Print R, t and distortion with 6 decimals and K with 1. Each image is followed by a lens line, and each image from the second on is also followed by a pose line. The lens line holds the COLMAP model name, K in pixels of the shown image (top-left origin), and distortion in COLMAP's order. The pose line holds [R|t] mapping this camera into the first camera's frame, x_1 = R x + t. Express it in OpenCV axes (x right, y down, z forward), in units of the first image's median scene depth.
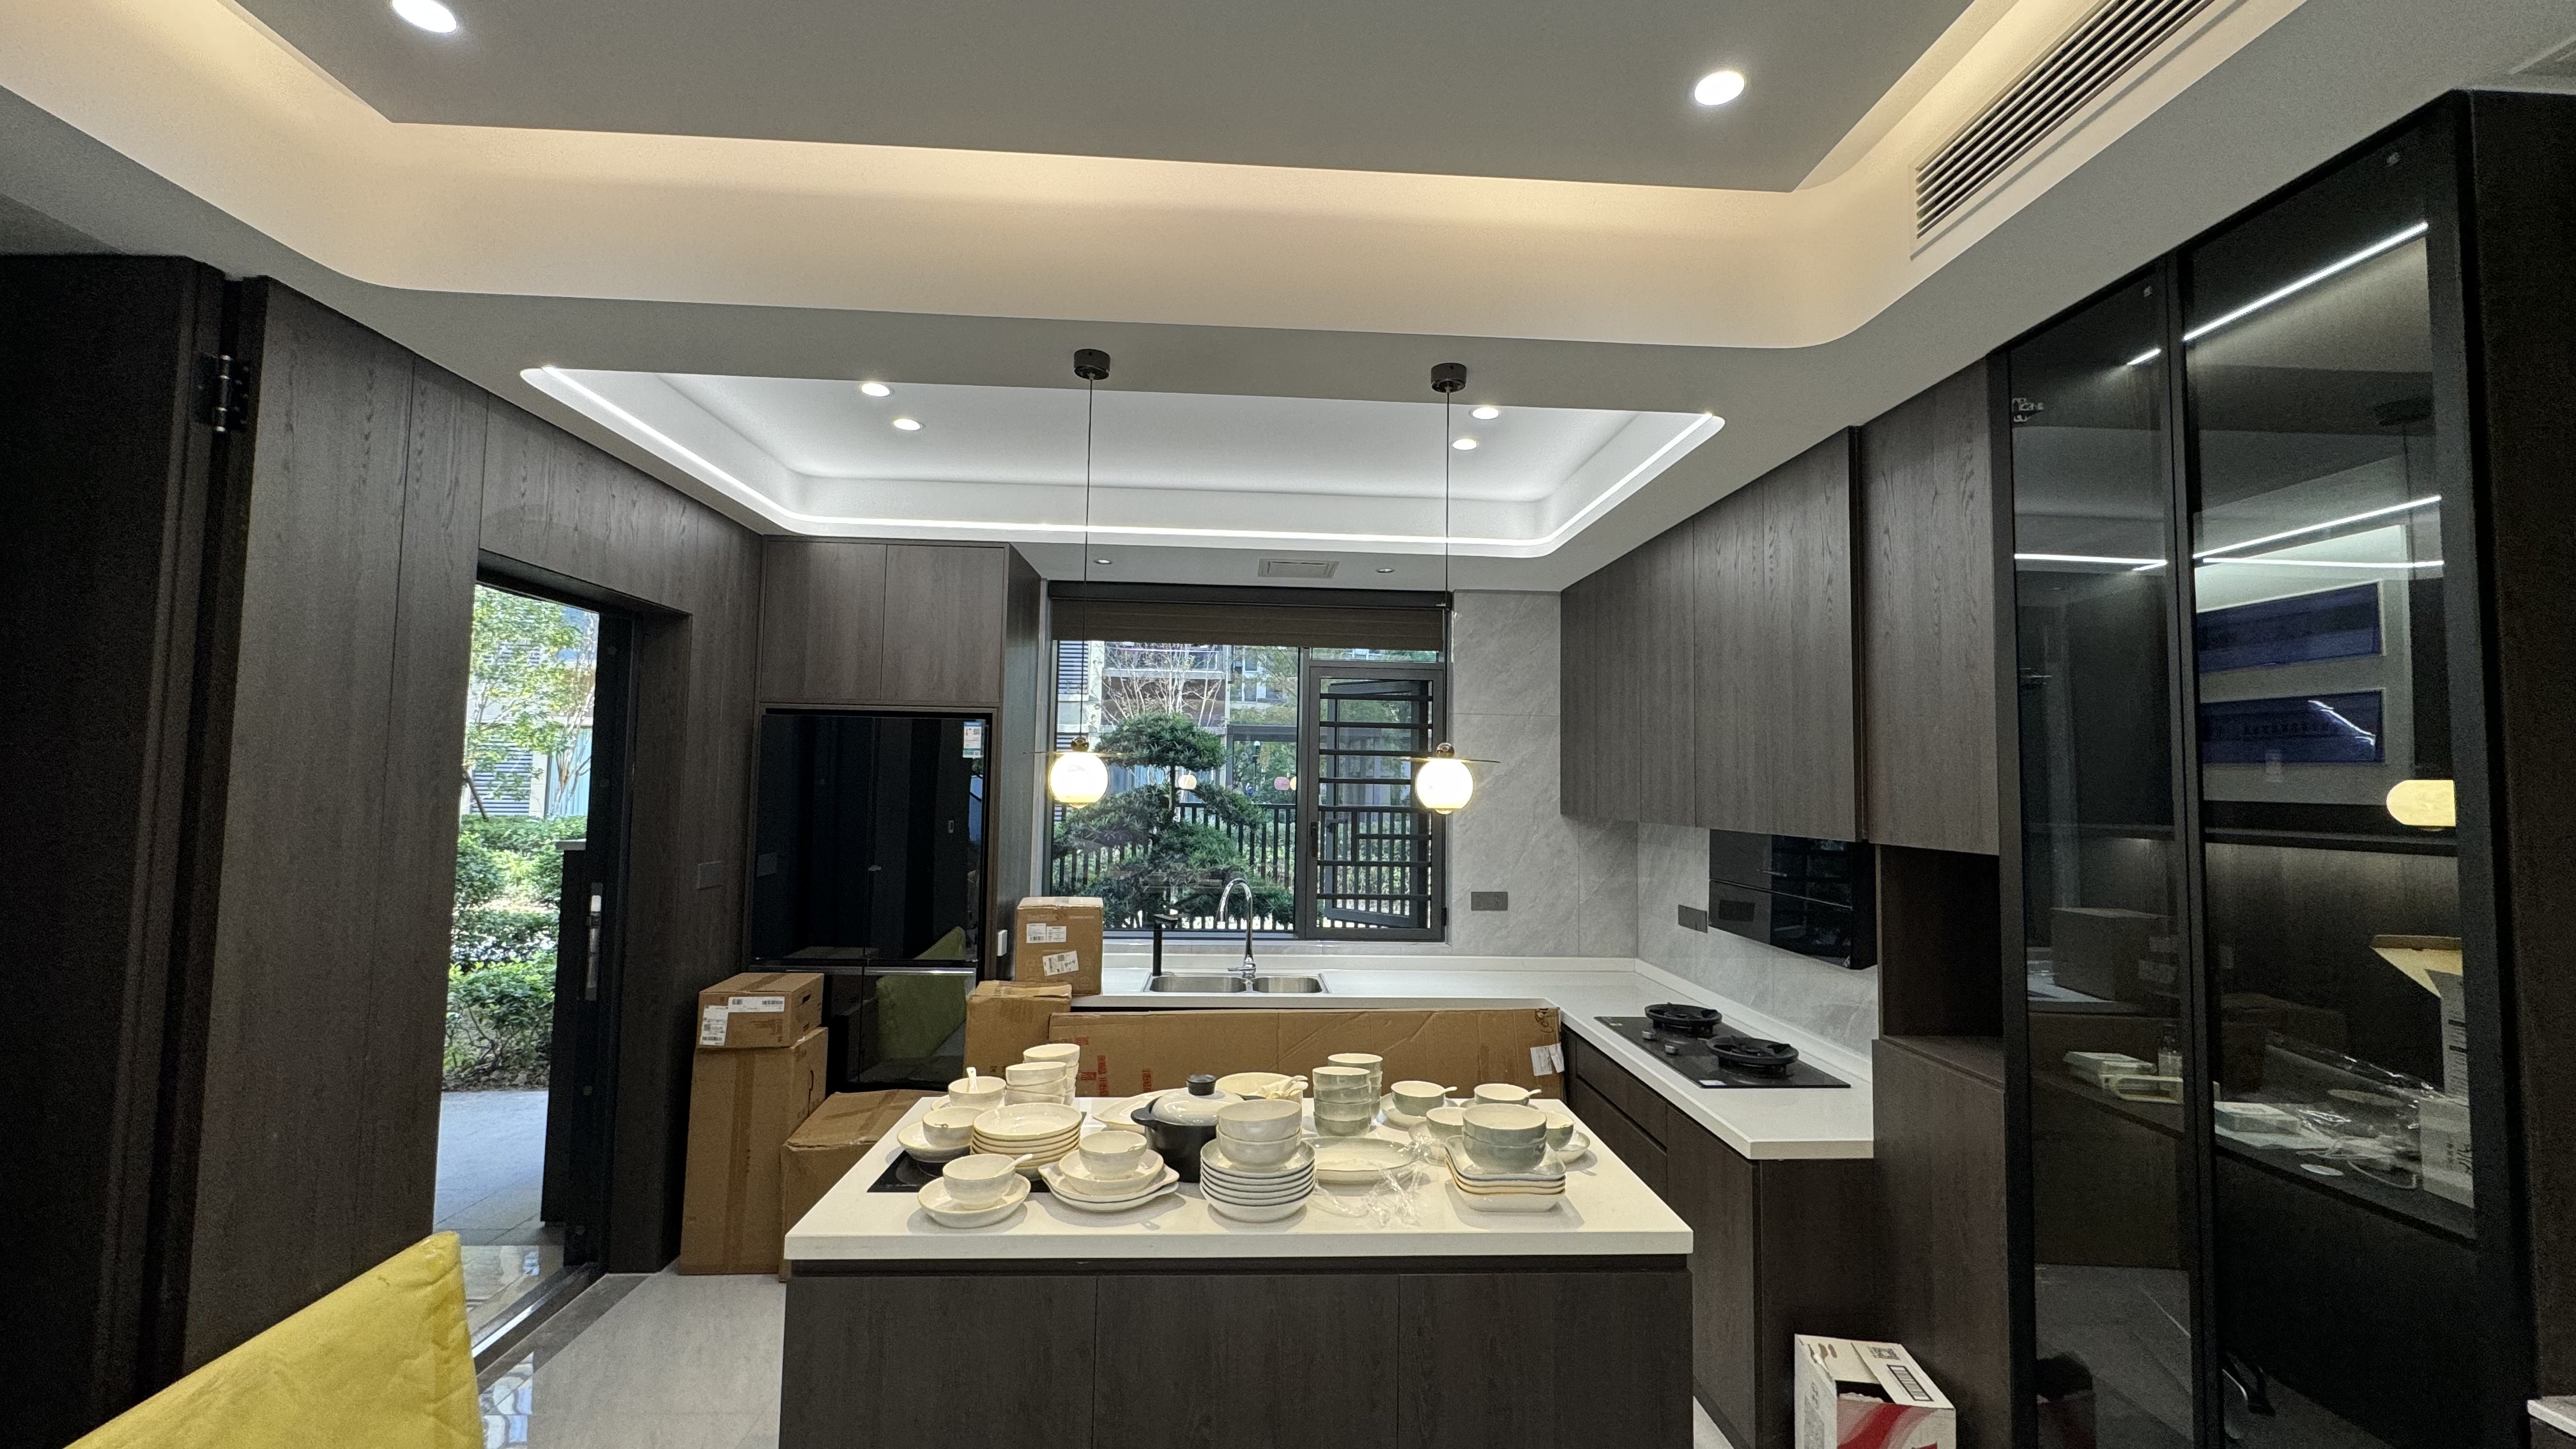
lens RADIAL K [[1025.6, 0, 1288.0], [0, 1025.6, 724.5], [0, 0, 1]] dist [-0.000069, 0.000141]
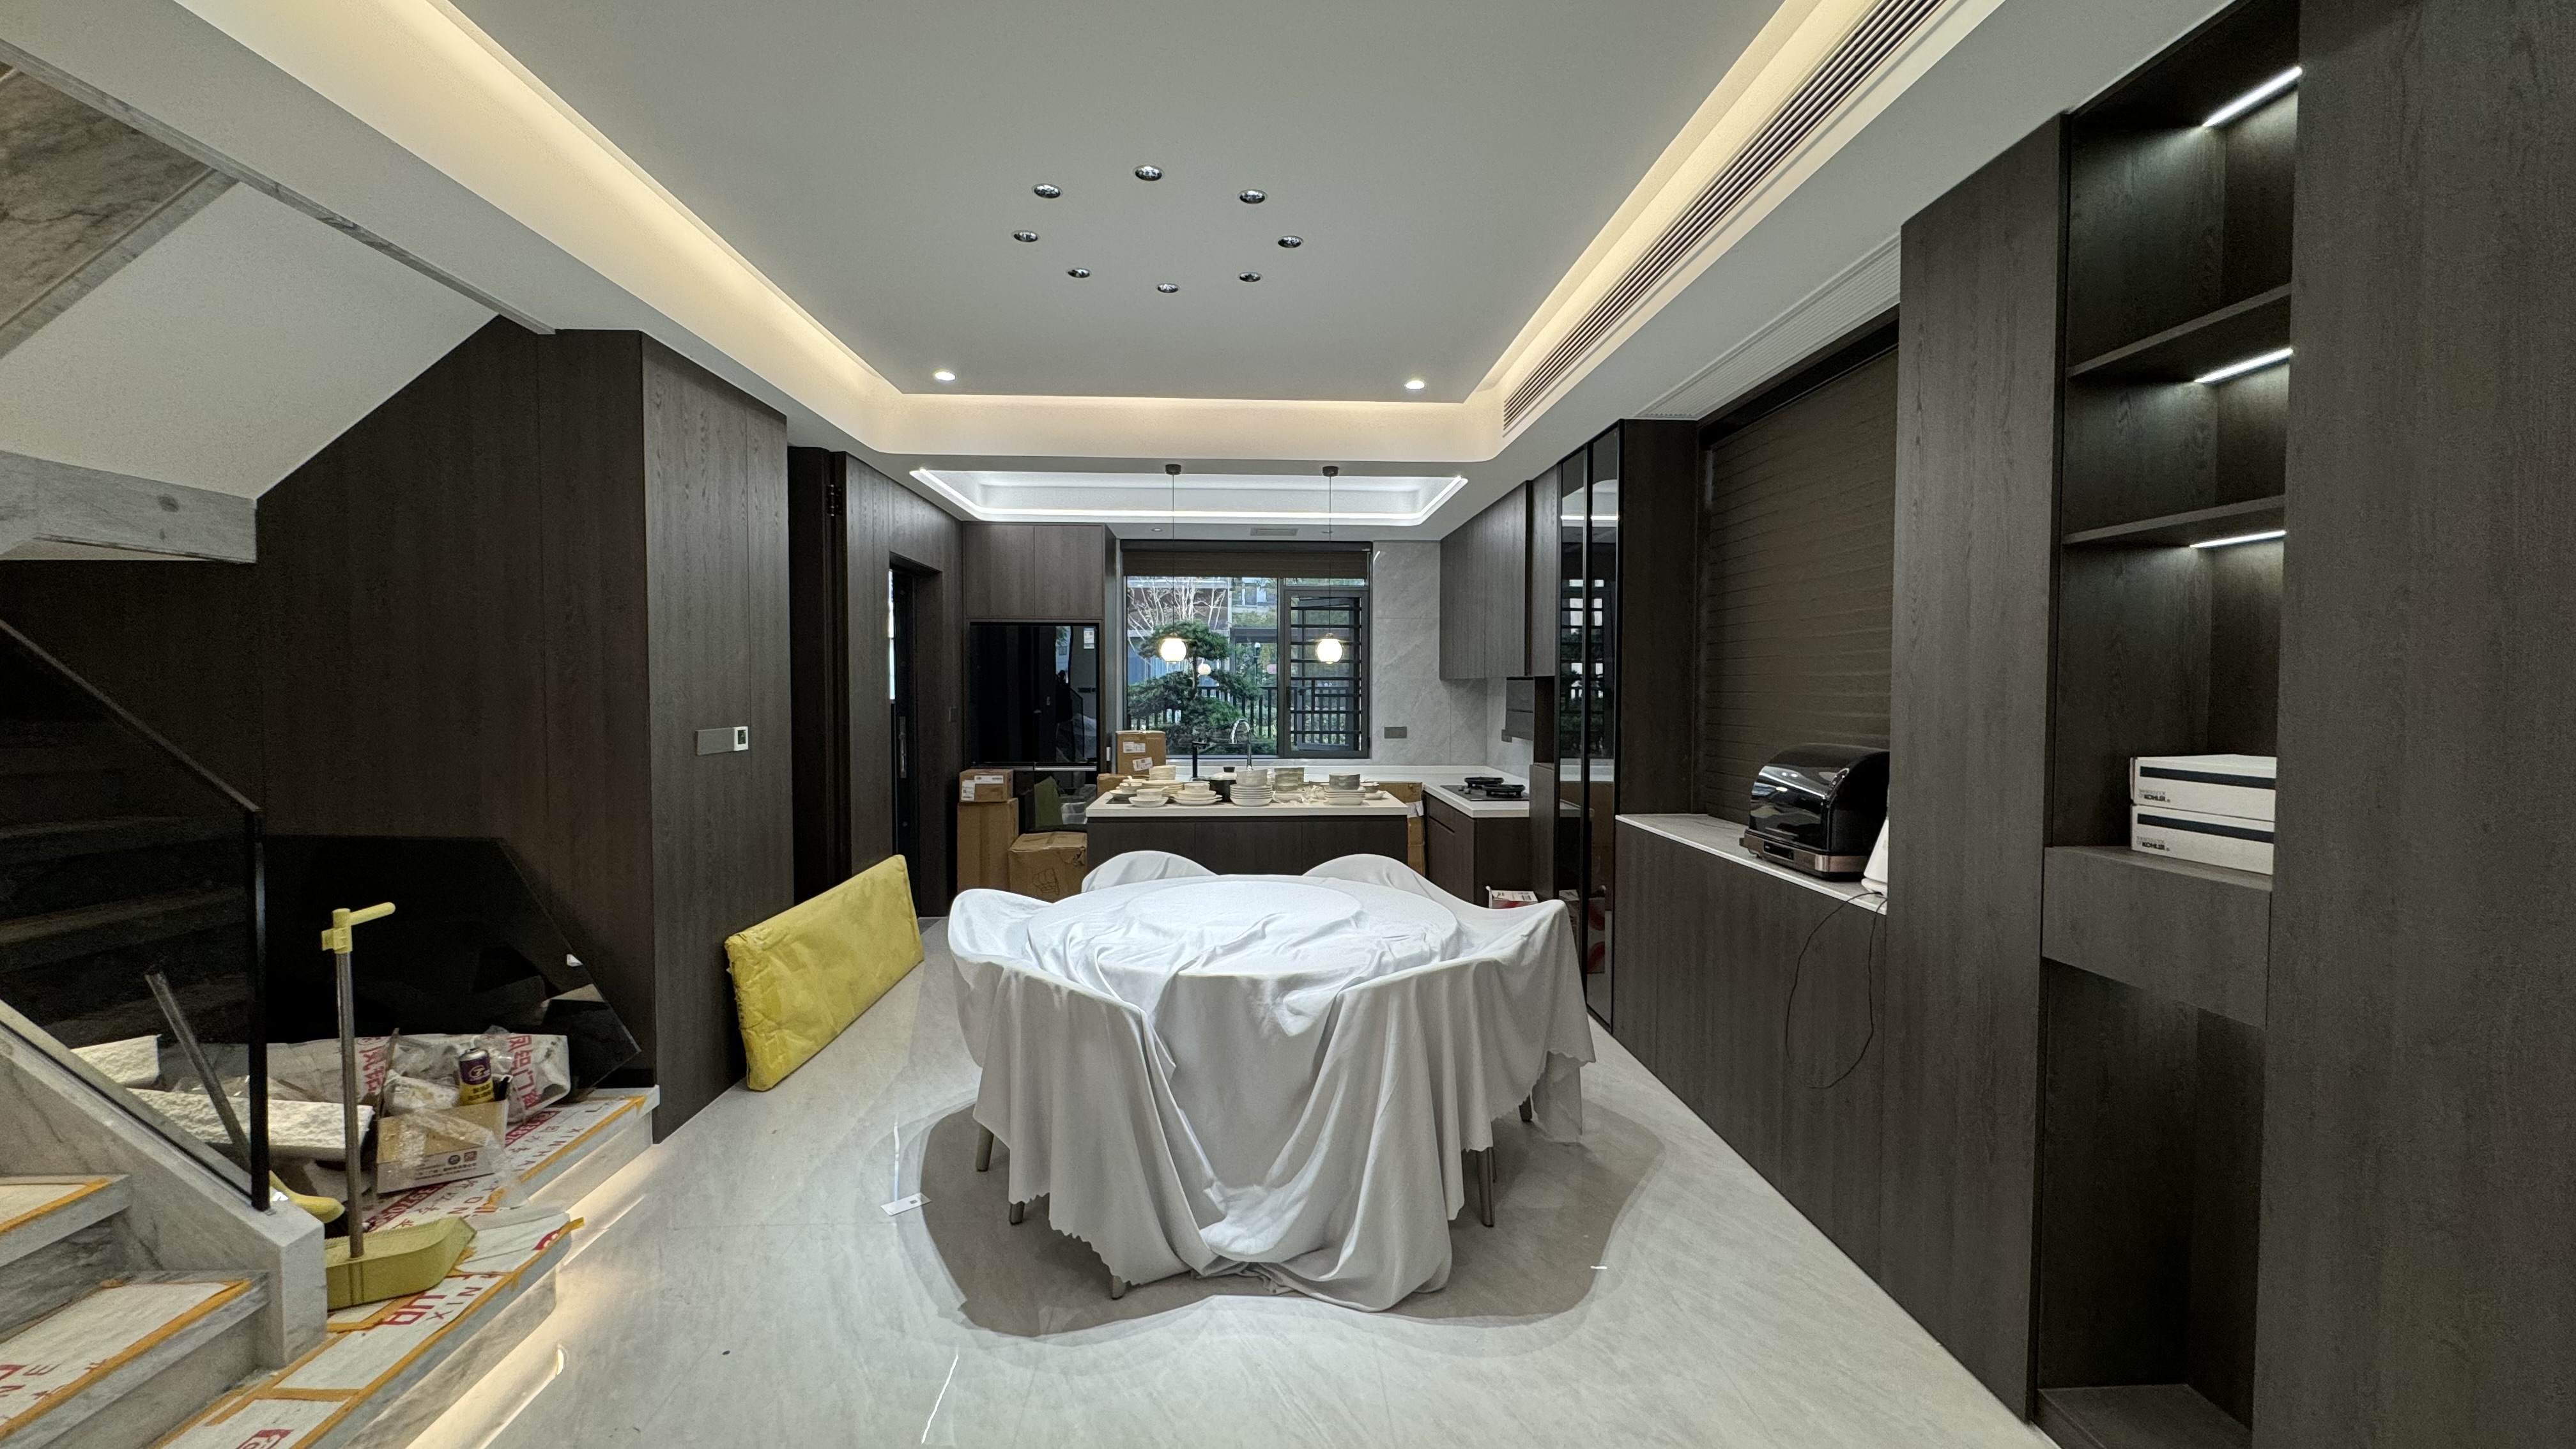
lens RADIAL K [[1025.6, 0, 1288.0], [0, 1025.6, 724.5], [0, 0, 1]] dist [-0.000069, 0.000141]
pose [[0.999866, -0.016065, -0.003111, 0.033181], [0.016287, 0.995391, 0.094503, 0.001588], [0.001579, -0.094541, 0.995520, -0.707135]]
